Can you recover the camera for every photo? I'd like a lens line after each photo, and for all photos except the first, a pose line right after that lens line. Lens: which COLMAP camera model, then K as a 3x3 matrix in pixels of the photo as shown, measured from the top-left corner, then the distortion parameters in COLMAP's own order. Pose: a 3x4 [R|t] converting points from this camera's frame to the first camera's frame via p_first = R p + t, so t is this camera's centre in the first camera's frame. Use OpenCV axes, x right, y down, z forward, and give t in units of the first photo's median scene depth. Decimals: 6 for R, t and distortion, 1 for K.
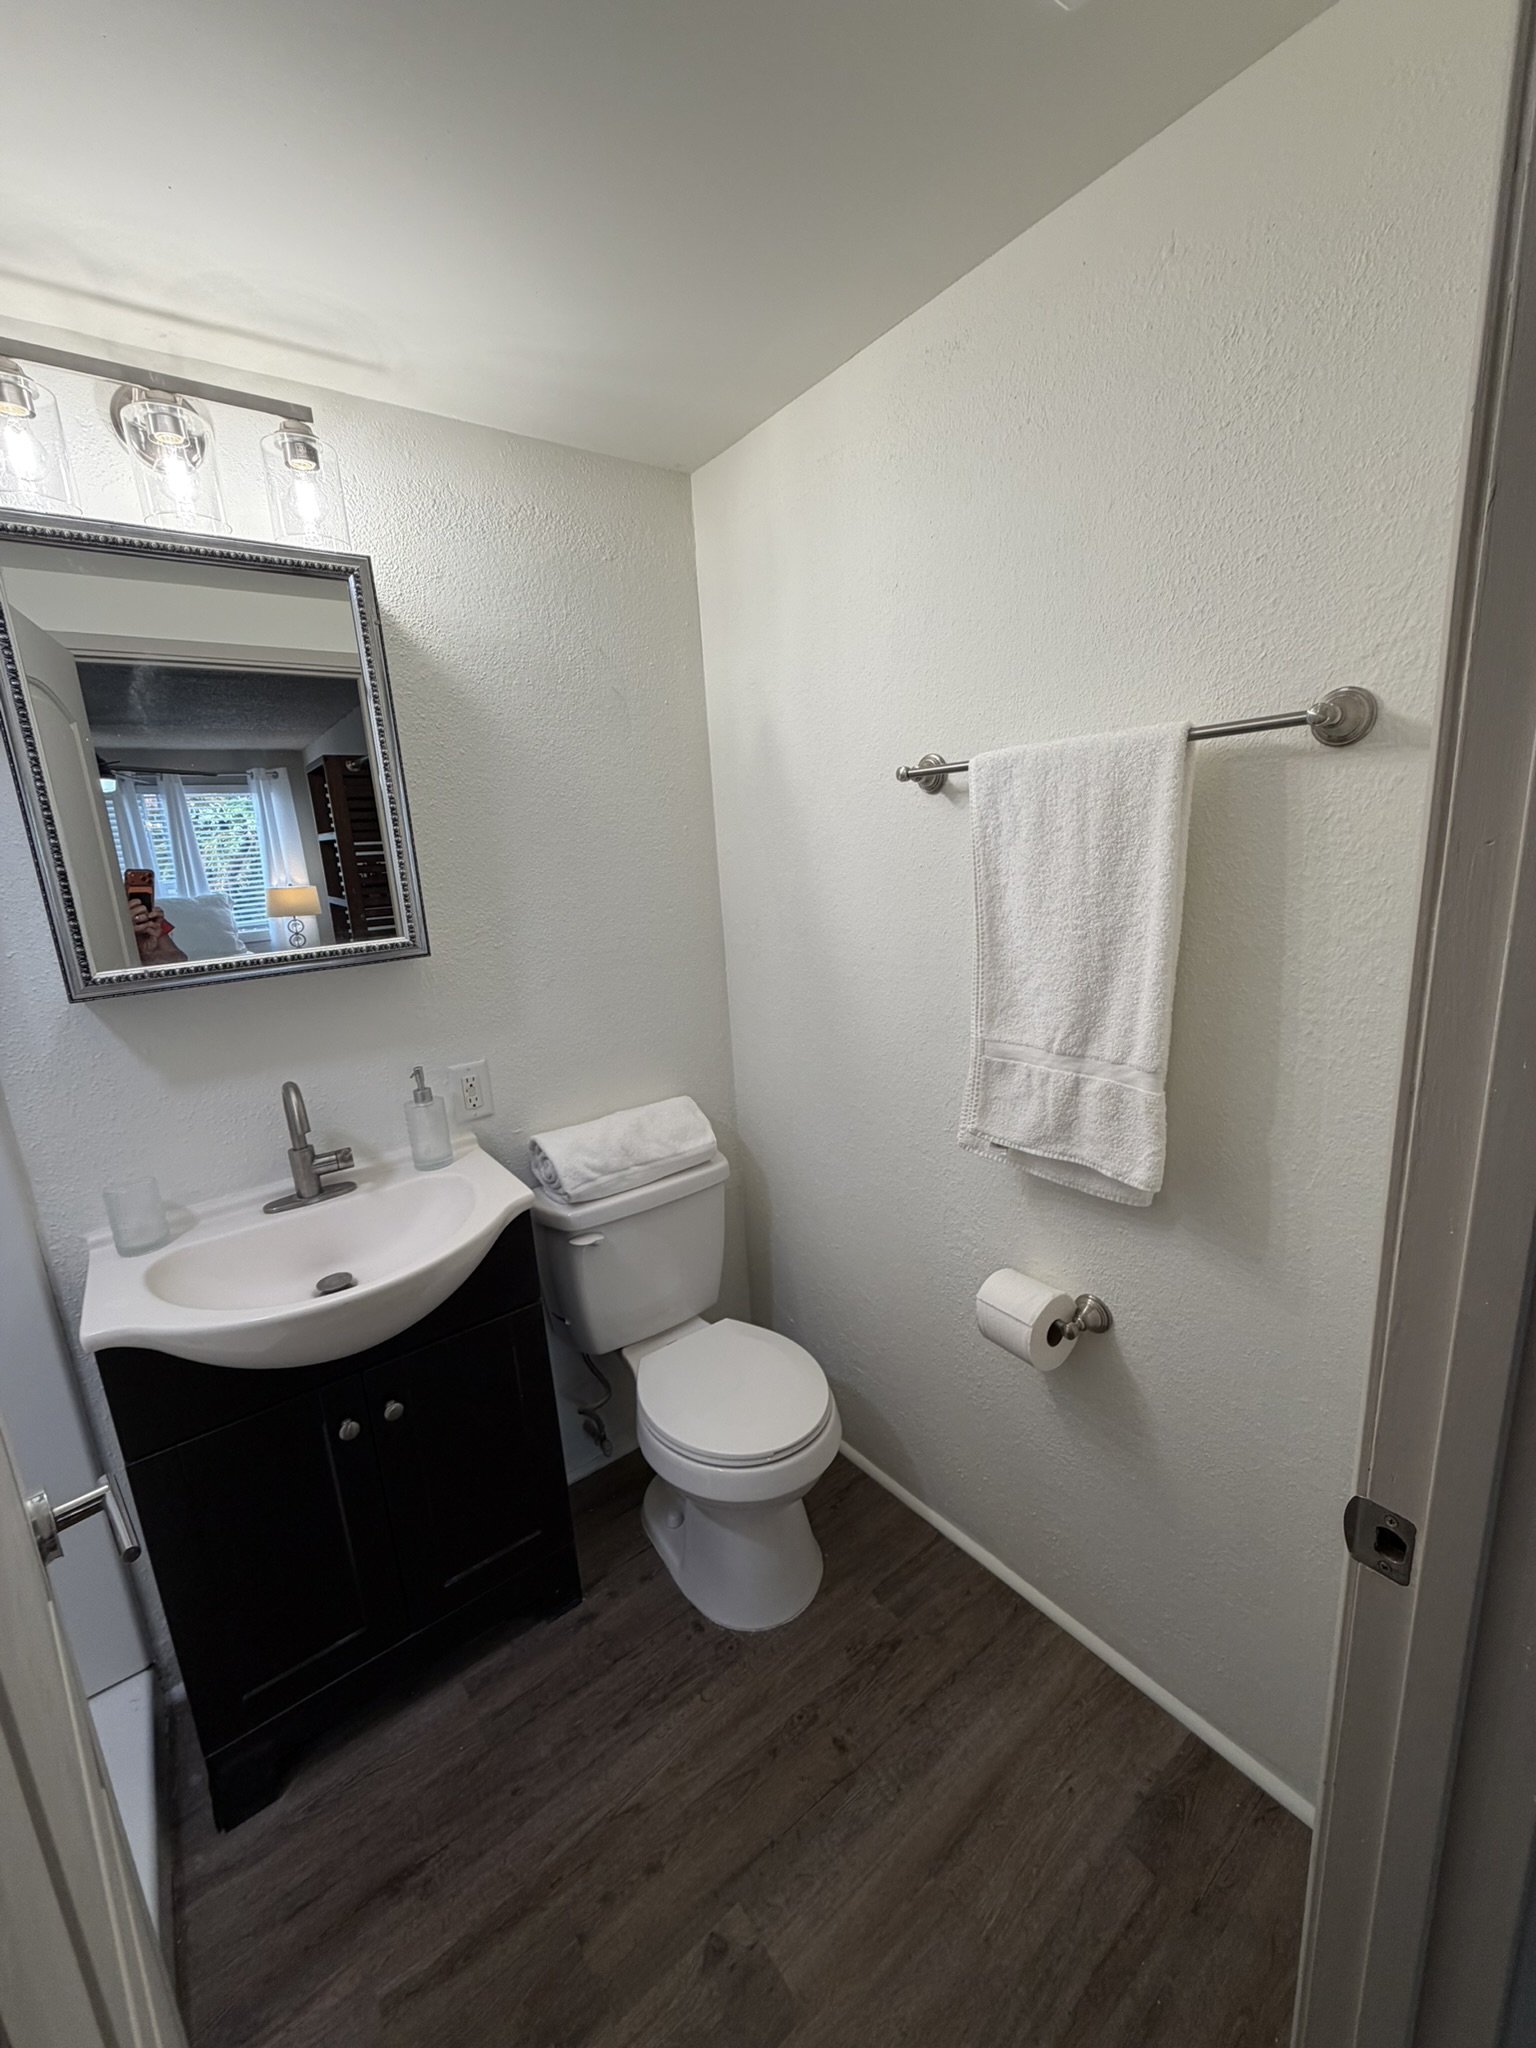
lens RADIAL K [[822.8, 0, 762.4], [0, 822.8, 1021.1], [0, 0, 1]] dist [0.003773, 0.000019]
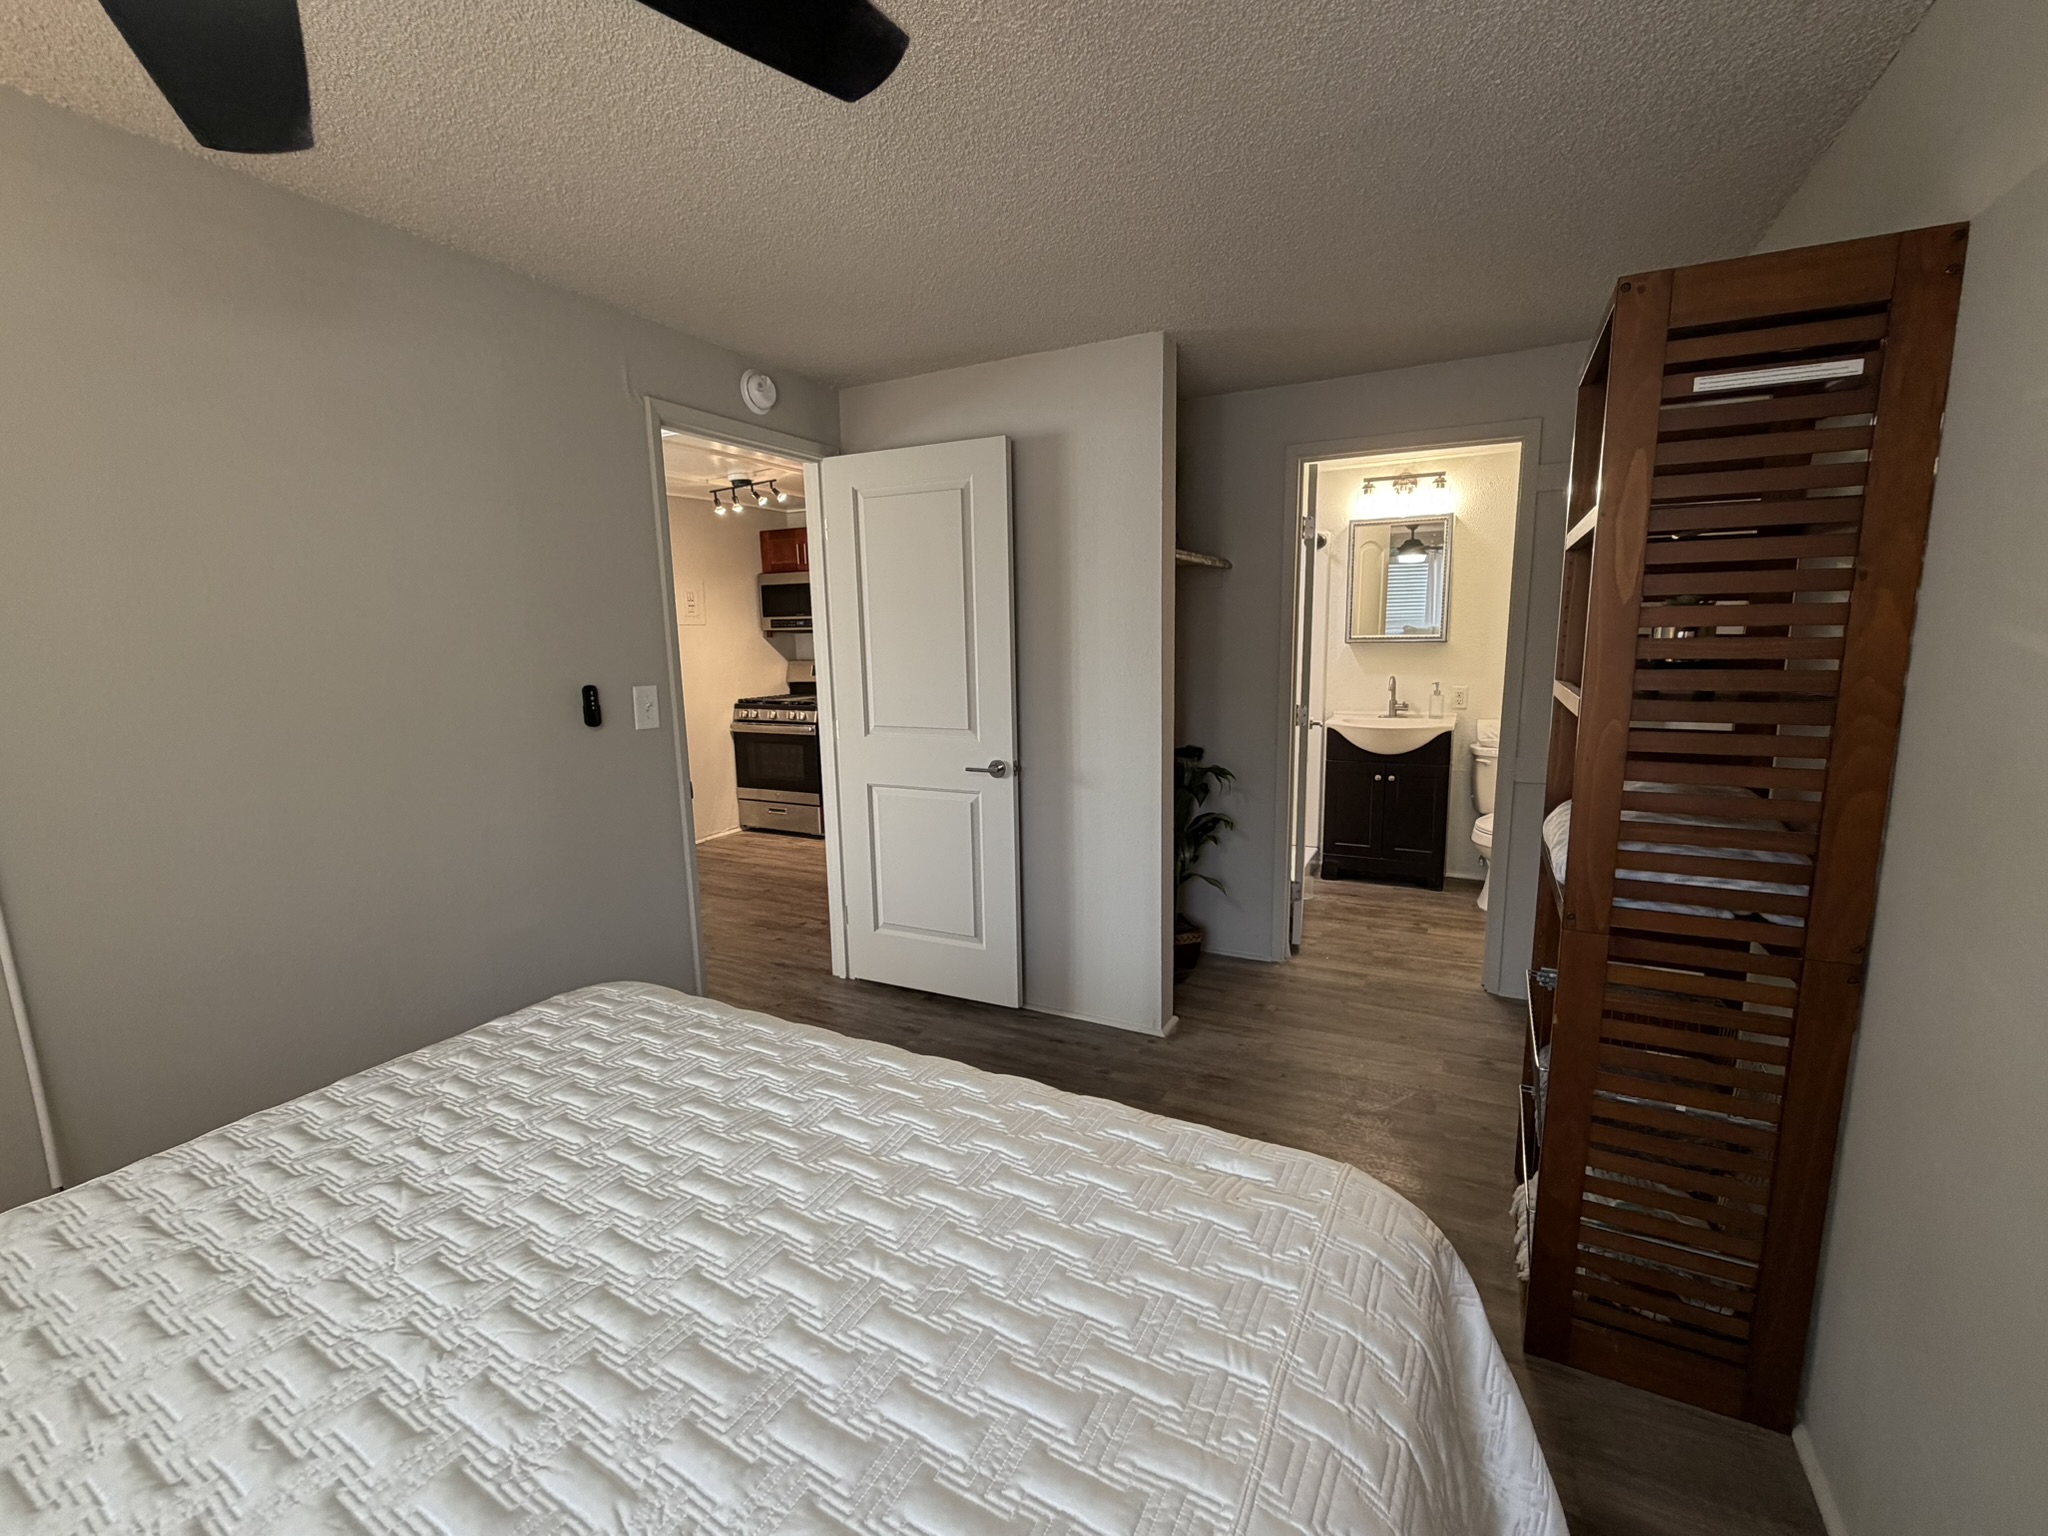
lens RADIAL K [[879.0, 0, 1027.9], [0, 879.0, 769.6], [0, 0, 1]] dist [-0.000871, 0.000021]
pose [[0.434292, 0.199238, -0.878462, 1.764633], [-0.201791, 0.971965, 0.120684, 0.281802], [0.877879, 0.124854, 0.462321, -1.669922]]
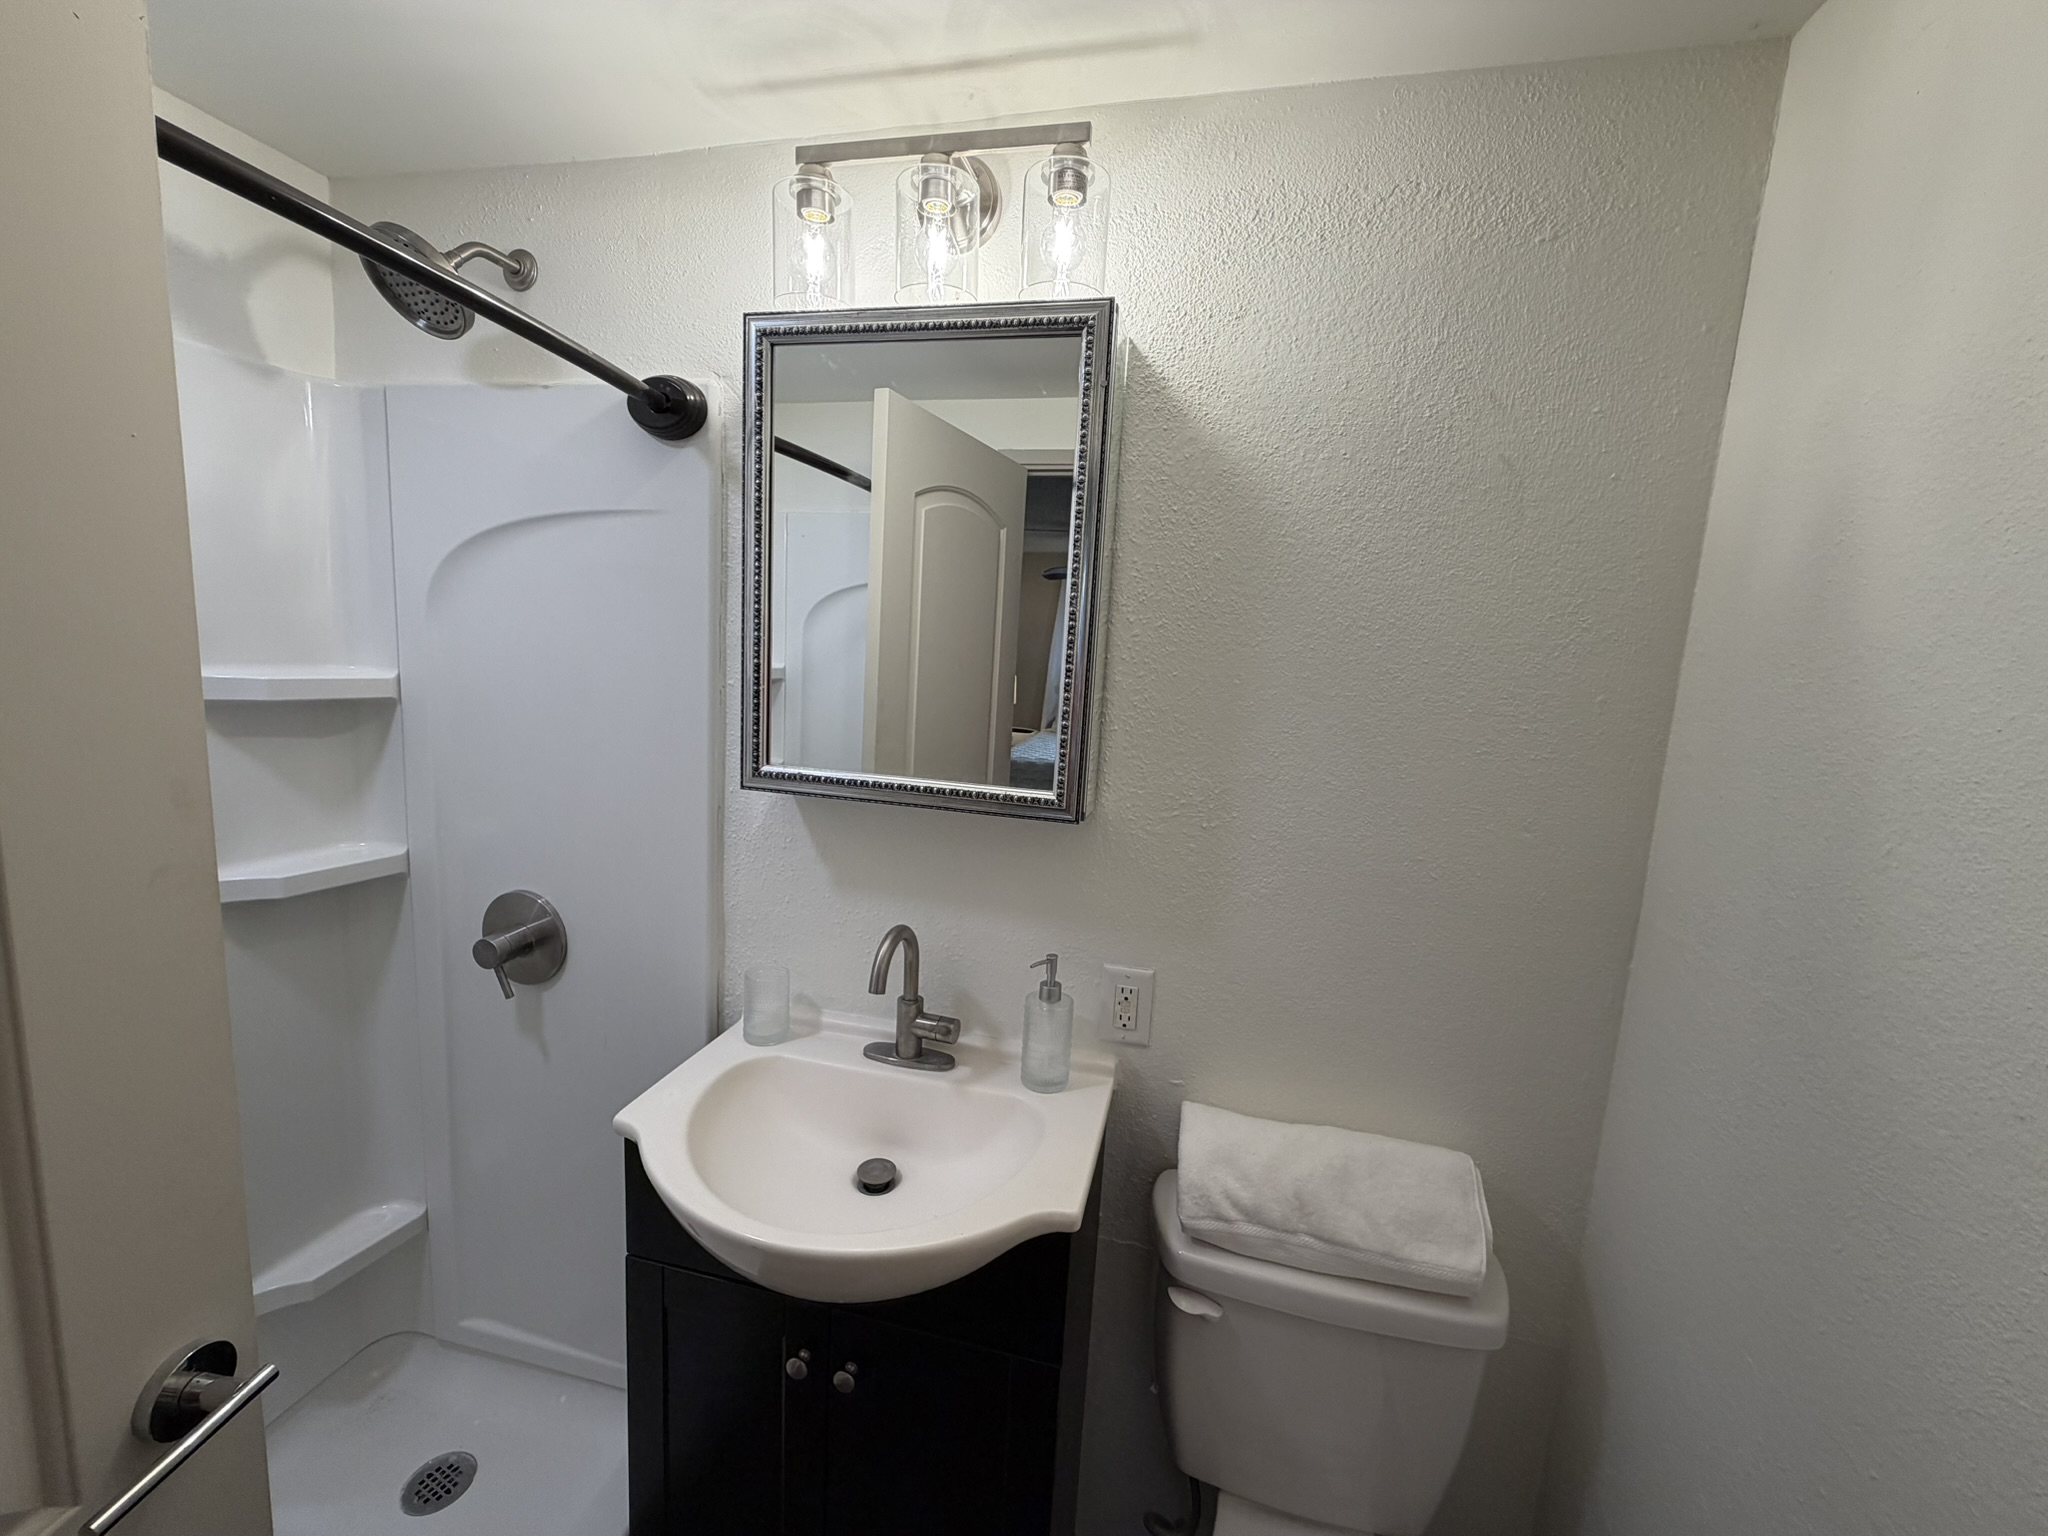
lens RADIAL K [[822.8, 0, 1015.1], [0, 822.8, 770.1], [0, 0, 1]] dist [0.003773, 0.000019]
pose [[0.631254, 0.209511, -0.746742, 0.103786], [-0.261725, 0.963888, 0.049187, -0.147158], [0.730081, 0.164392, 0.663292, 0.458037]]
